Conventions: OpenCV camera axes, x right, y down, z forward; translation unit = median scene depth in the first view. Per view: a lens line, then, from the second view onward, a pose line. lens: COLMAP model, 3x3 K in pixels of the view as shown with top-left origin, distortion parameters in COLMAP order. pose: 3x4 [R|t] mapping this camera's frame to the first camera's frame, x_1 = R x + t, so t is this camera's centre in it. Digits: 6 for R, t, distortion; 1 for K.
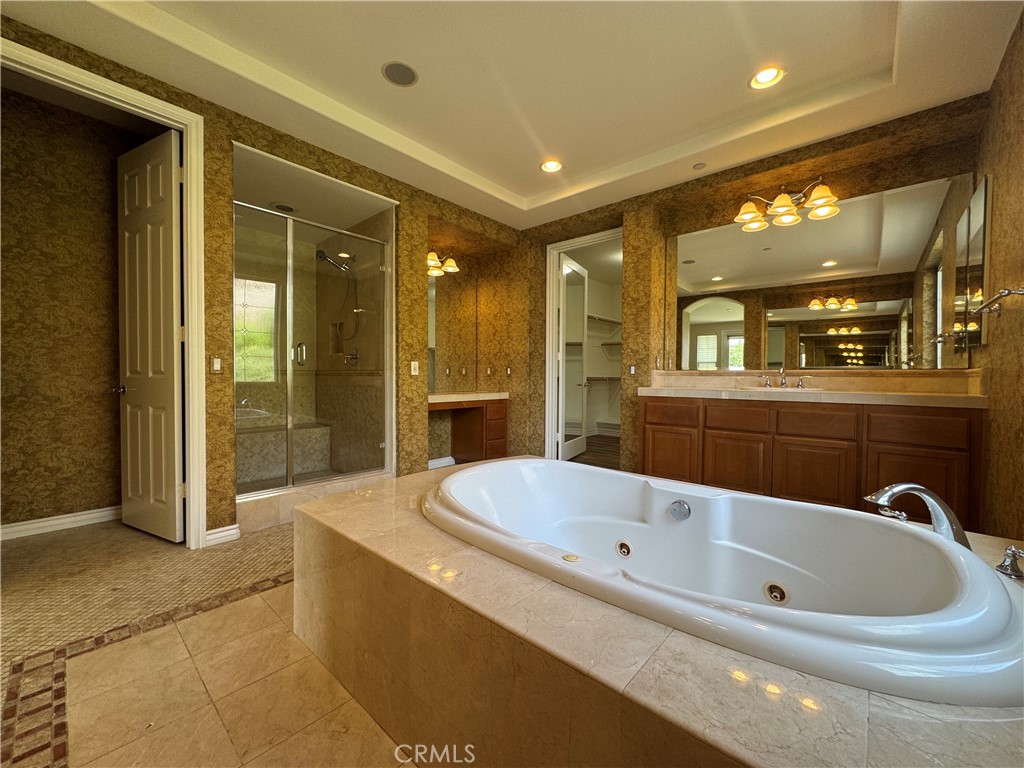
lens RADIAL K [[409.3, 0, 512.0], [0, 409.3, 384.0], [0, 0, 1]] dist [-0.000424, 0.000320]
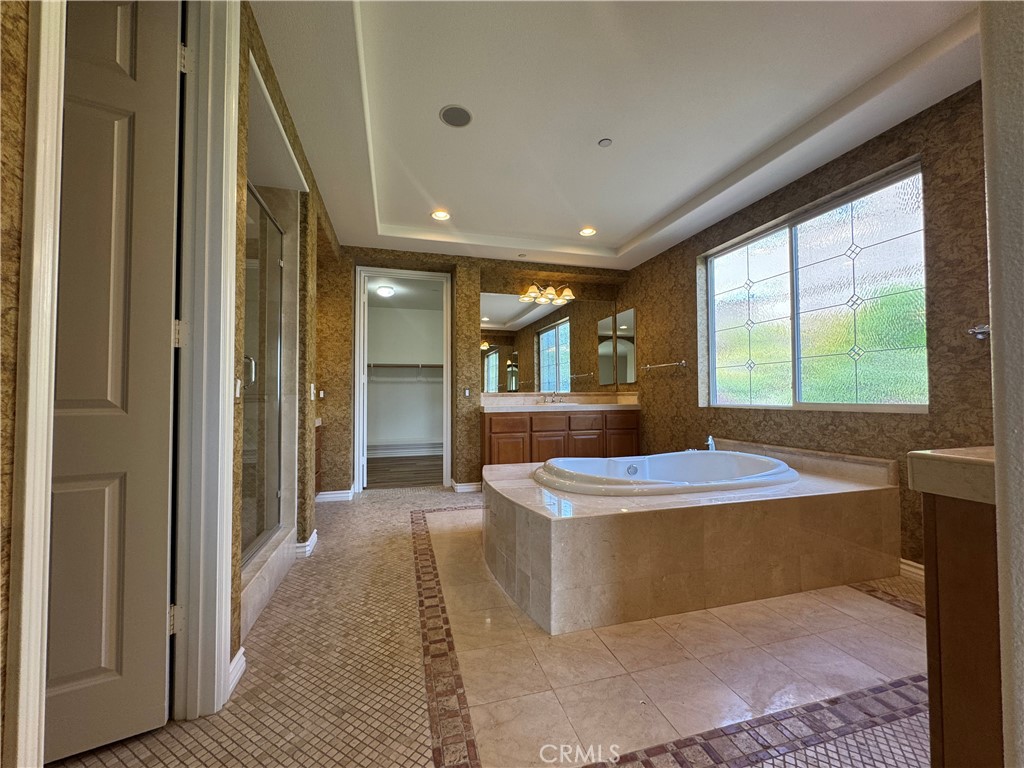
lens RADIAL K [[409.3, 0, 512.0], [0, 409.3, 384.0], [0, 0, 1]] dist [-0.000424, 0.000320]
pose [[0.538231, 0.013248, 0.842693, -0.815720], [0.028308, 0.999028, -0.033786, -0.017272], [-0.842322, 0.042040, 0.537333, 0.254970]]
